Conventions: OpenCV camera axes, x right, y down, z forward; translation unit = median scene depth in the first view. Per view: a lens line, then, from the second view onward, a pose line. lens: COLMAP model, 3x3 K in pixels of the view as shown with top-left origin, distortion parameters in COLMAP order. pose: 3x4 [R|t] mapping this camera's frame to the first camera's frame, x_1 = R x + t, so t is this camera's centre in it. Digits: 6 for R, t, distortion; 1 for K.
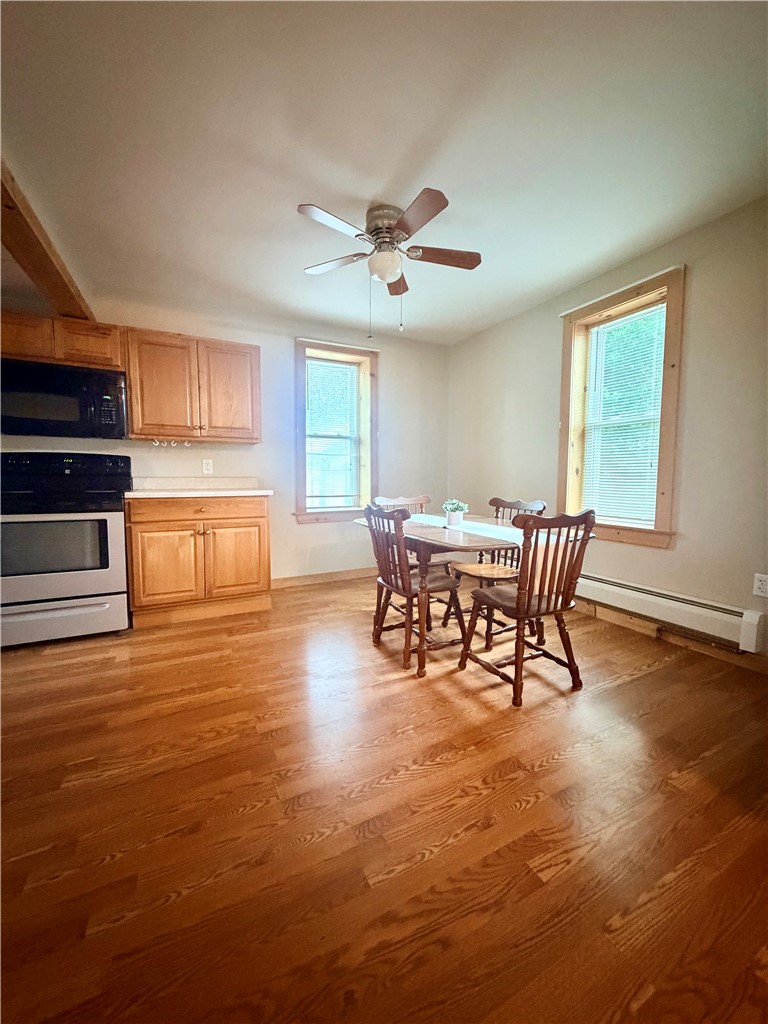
lens RADIAL K [[405.5, 0, 385.4], [0, 405.5, 510.2], [0, 0, 1]] dist [0.000708, 0.000528]
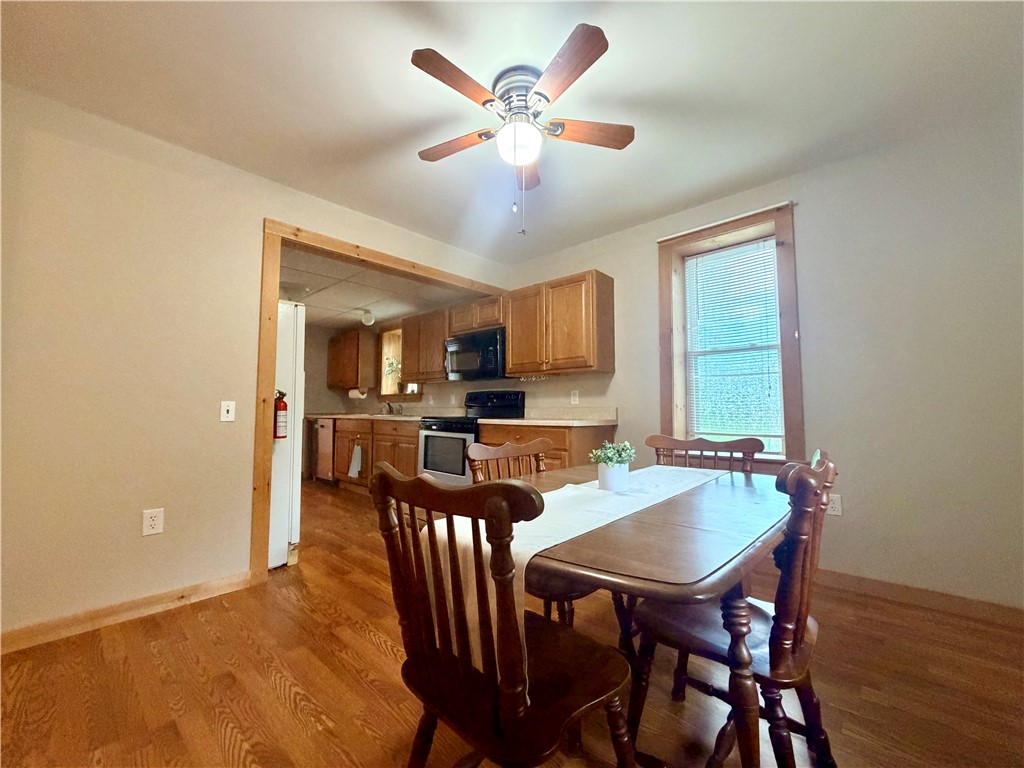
lens RADIAL K [[405.5, 0, 510.8], [0, 405.5, 384.5], [0, 0, 1]] dist [0.000708, 0.000528]
pose [[0.345837, -0.061553, -0.936274, 0.641432], [-0.078679, 0.992429, -0.094307, -0.041255], [0.934990, 0.106280, 0.338376, 0.675737]]
